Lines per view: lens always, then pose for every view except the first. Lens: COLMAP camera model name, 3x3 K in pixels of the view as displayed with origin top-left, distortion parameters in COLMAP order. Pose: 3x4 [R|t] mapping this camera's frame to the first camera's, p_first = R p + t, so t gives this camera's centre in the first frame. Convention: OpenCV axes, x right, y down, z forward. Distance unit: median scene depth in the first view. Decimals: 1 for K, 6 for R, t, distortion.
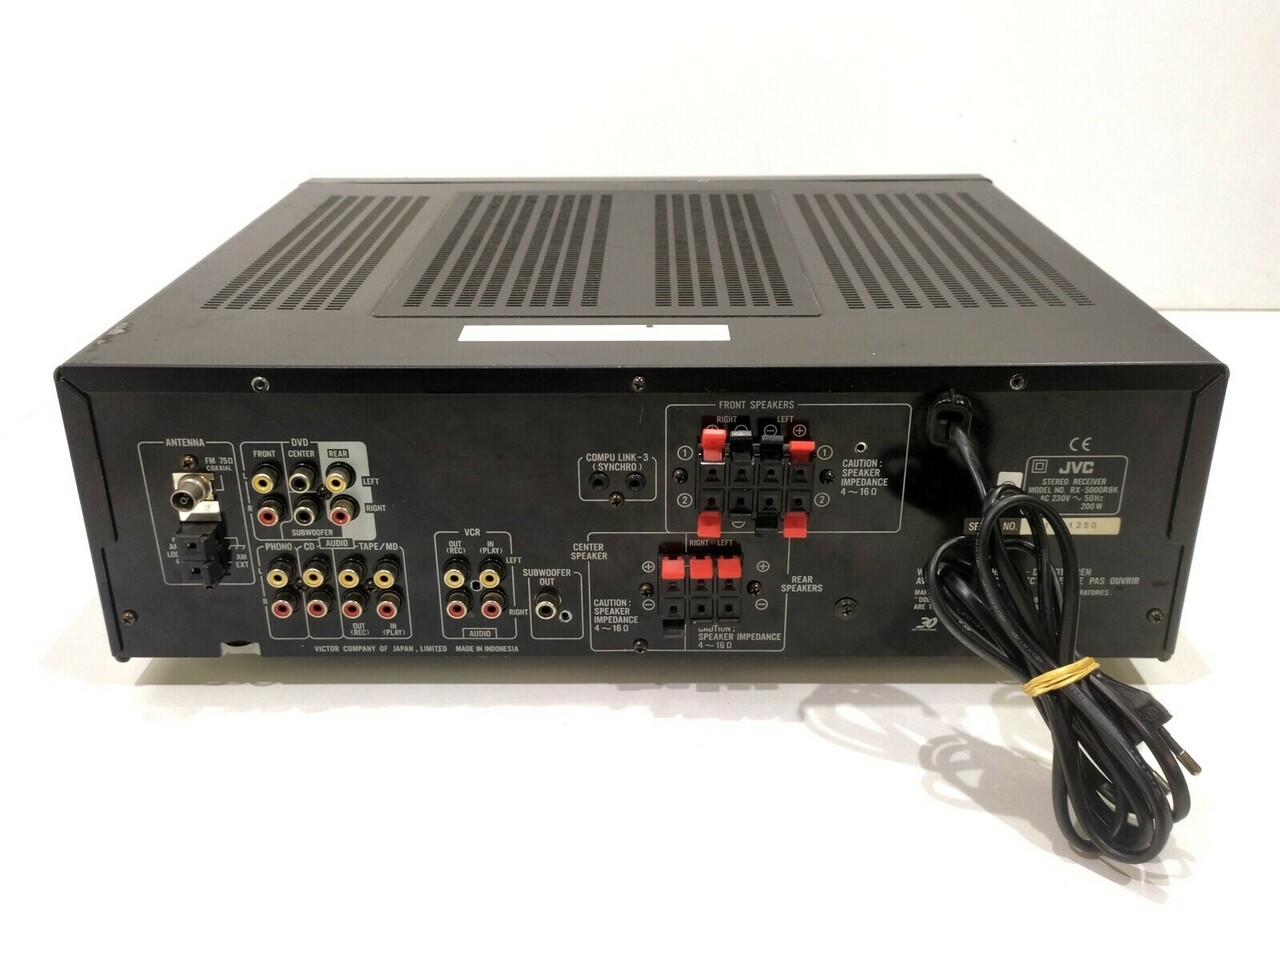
lens RADIAL K [[1217.0, 0, 640.0], [0, 1217.0, 480.0], [0, 0, 1]] dist [0.011684, 0.100549]
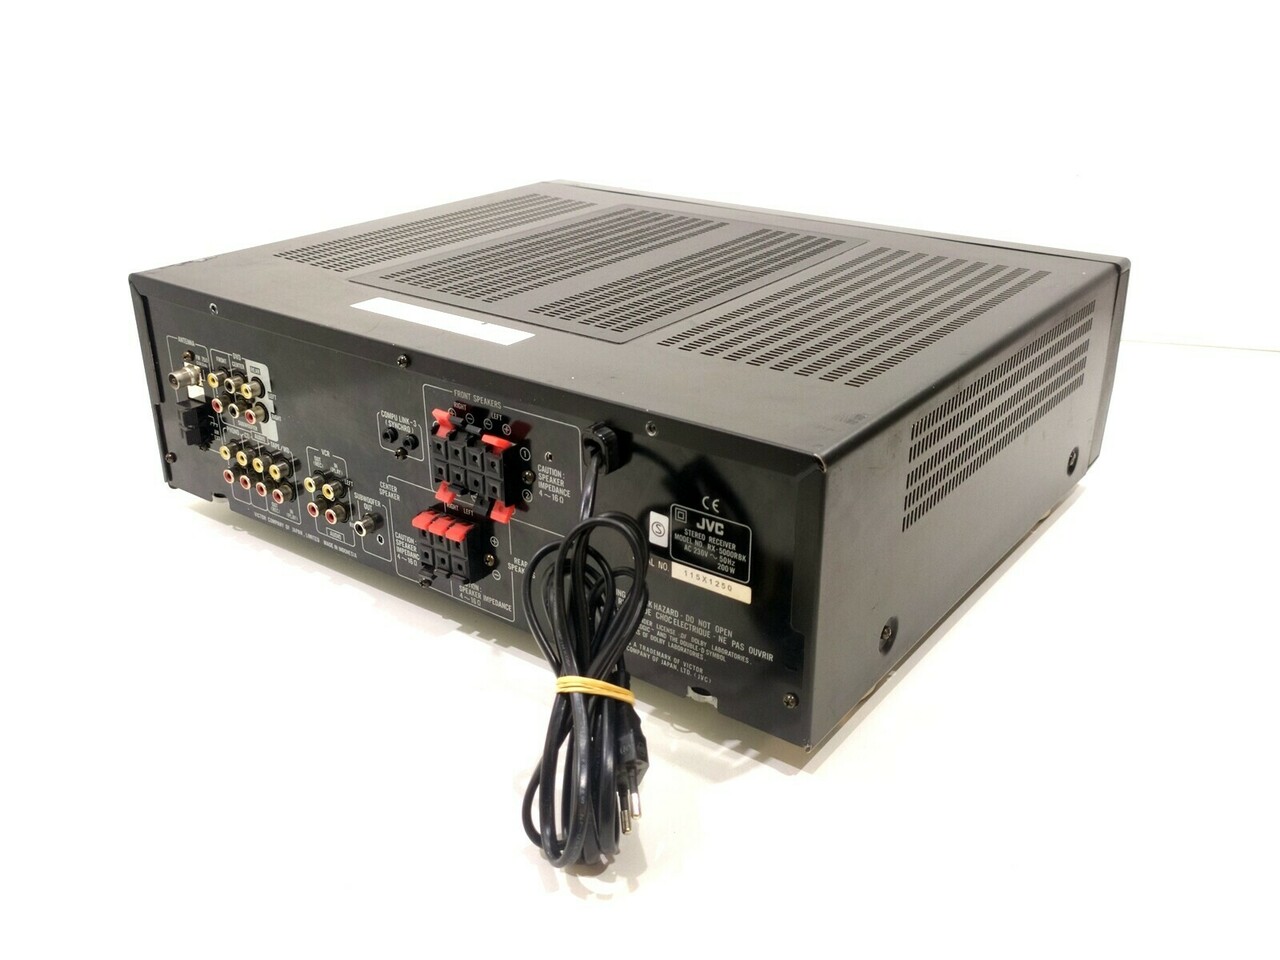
lens RADIAL K [[1217.0, 0, 640.0], [0, 1217.0, 480.0], [0, 0, 1]] dist [0.011684, 0.100549]
pose [[0.807928, 0.246681, -0.535165, 0.843882], [-0.251284, 0.965677, 0.065765, -0.099794], [0.533019, 0.081345, 0.842184, 0.094570]]
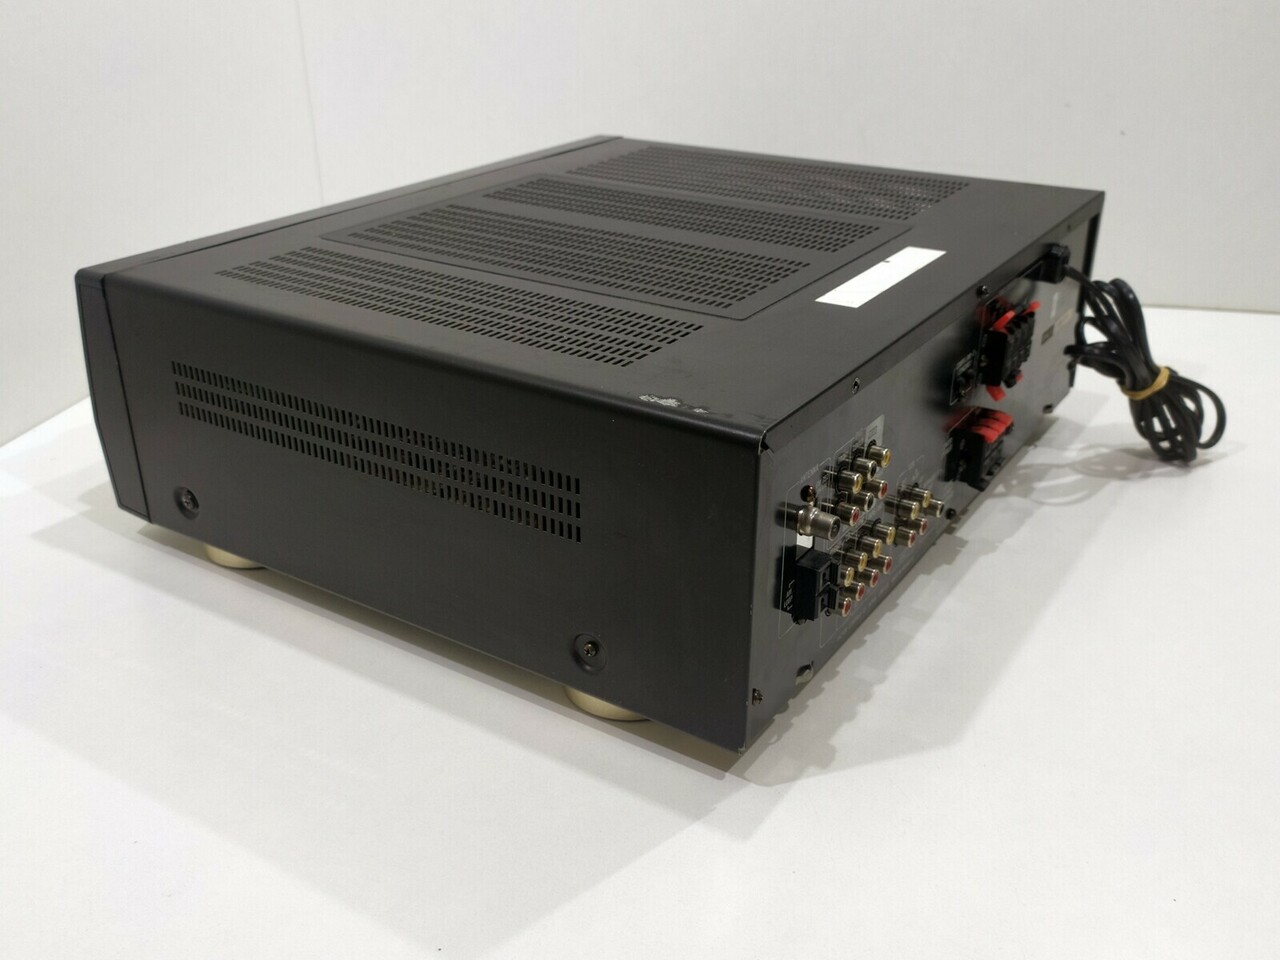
lens RADIAL K [[1217.0, 0, 640.0], [0, 1217.0, 480.0], [0, 0, 1]] dist [0.011684, 0.100549]
pose [[0.539630, -0.363605, 0.759336, -1.185533], [0.346715, 0.917874, 0.193124, -0.258466], [-0.767195, 0.159058, 0.621380, 0.486345]]
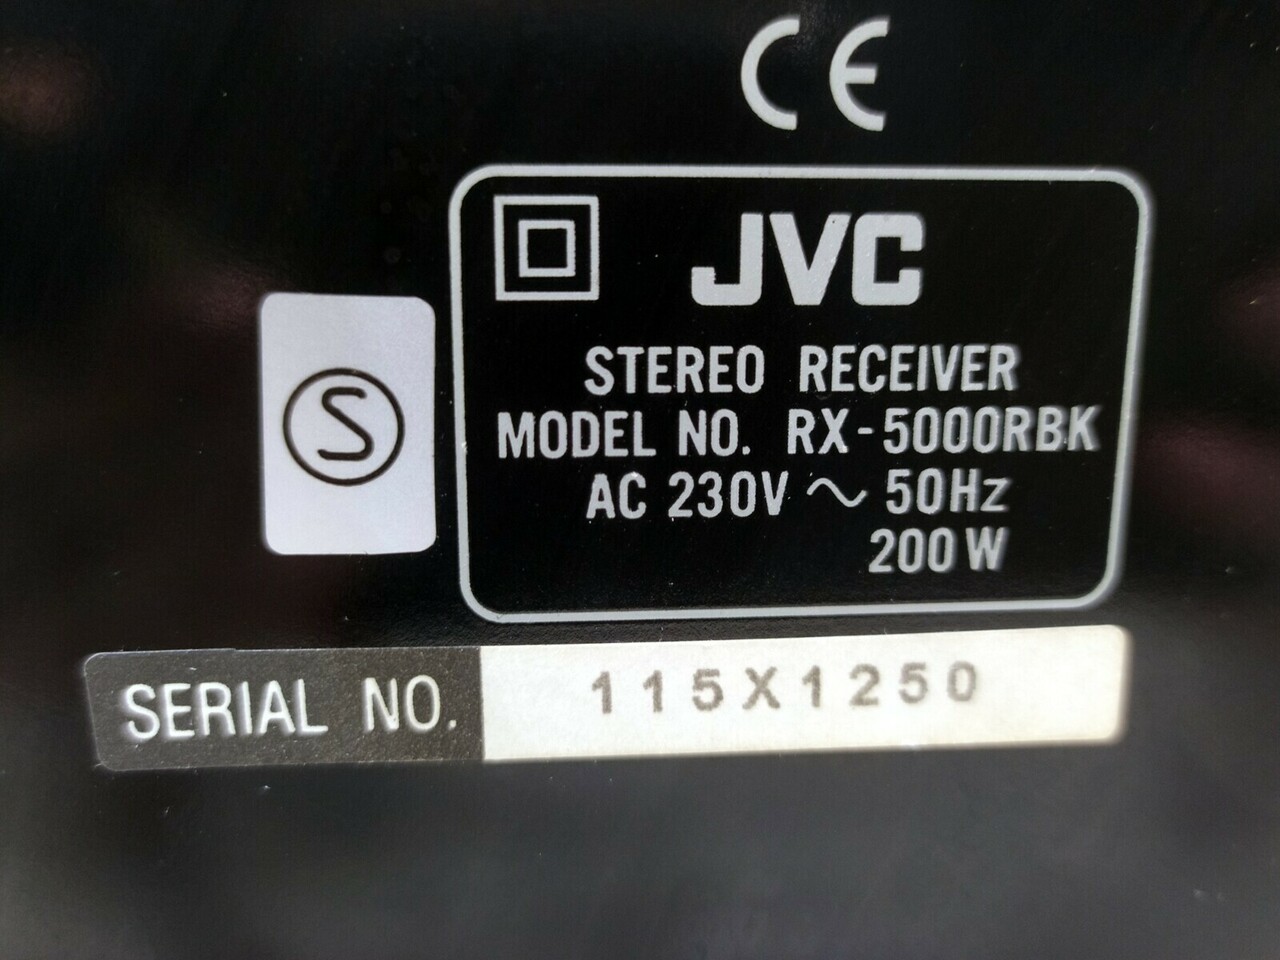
lens RADIAL K [[1217.0, 0, 640.0], [0, 1217.0, 480.0], [0, 0, 1]] dist [0.011684, 0.100549]
pose [[0.995899, -0.009405, 0.089983, 0.321944], [0.026820, 0.980567, -0.194342, 0.041170], [-0.086407, 0.195959, 0.976798, 0.860272]]
